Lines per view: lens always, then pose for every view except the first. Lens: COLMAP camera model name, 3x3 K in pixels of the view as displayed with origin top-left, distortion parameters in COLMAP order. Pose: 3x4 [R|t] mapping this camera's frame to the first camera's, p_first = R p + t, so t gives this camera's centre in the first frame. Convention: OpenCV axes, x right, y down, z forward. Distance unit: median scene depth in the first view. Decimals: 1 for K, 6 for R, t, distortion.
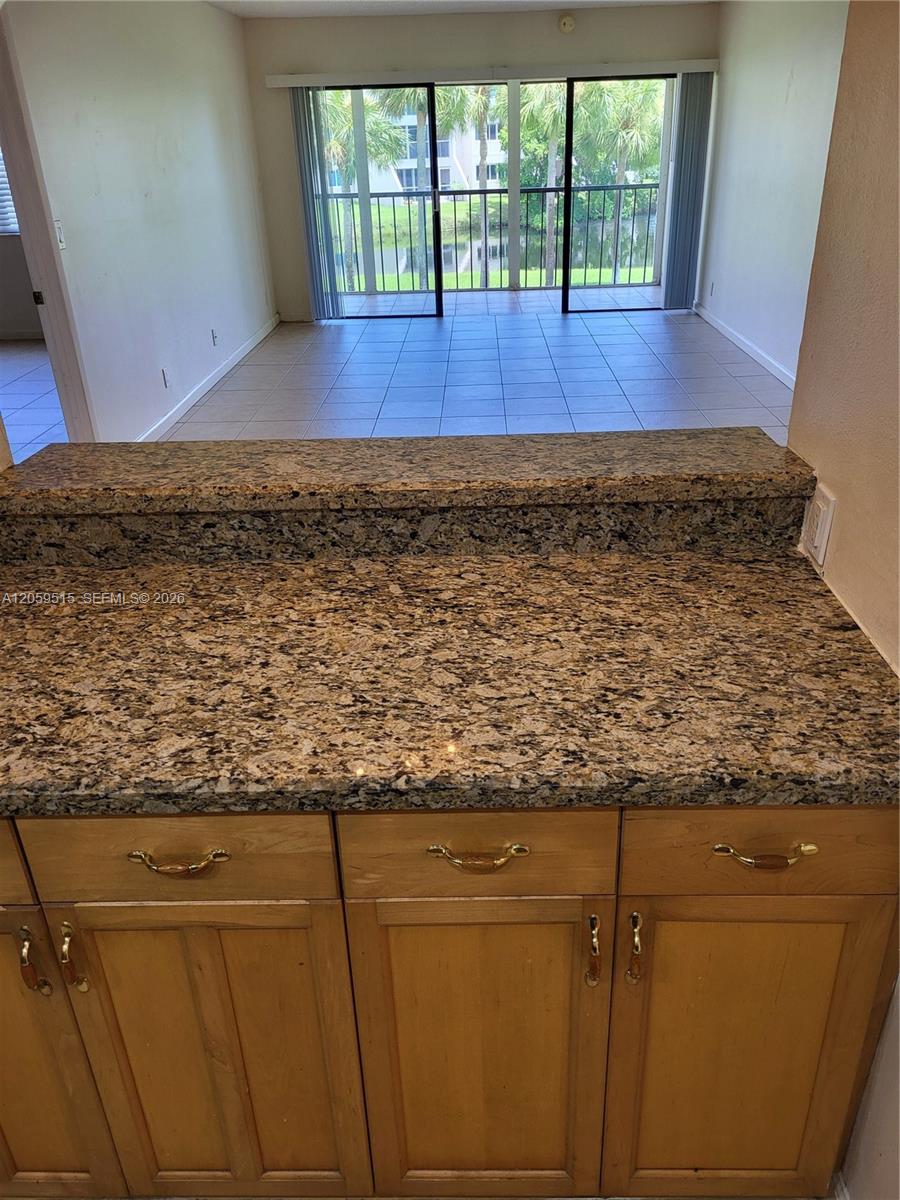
lens RADIAL K [[912.6, 0, 459.3], [0, 912.6, 599.6], [0, 0, 1]] dist [0.048398, -0.041441]
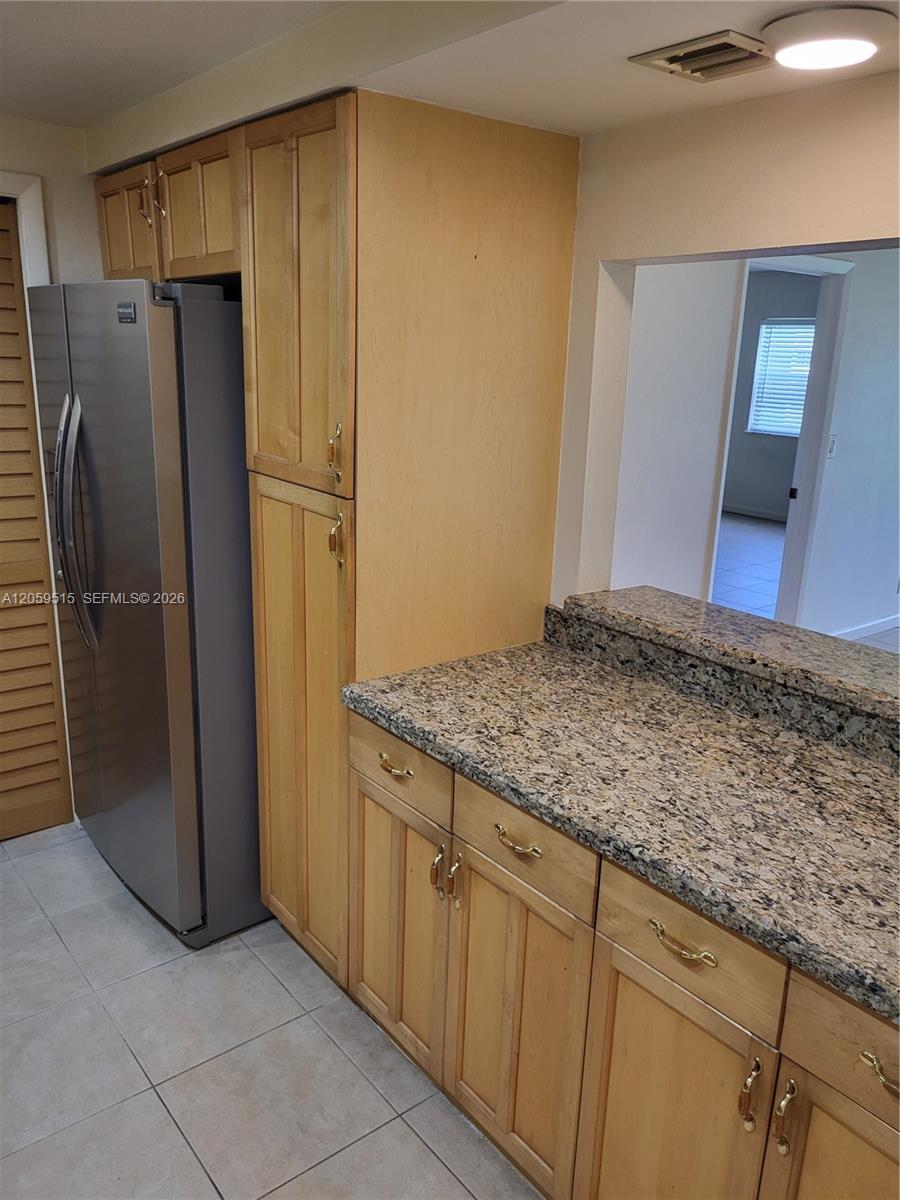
lens RADIAL K [[912.6, 0, 449.1], [0, 912.6, 609.1], [0, 0, 1]] dist [0.048398, -0.041441]
pose [[0.634090, 0.257637, -0.729076, 0.524745], [-0.392443, 0.919631, -0.016340, 0.002187], [0.666272, 0.296481, 0.684237, -0.172370]]
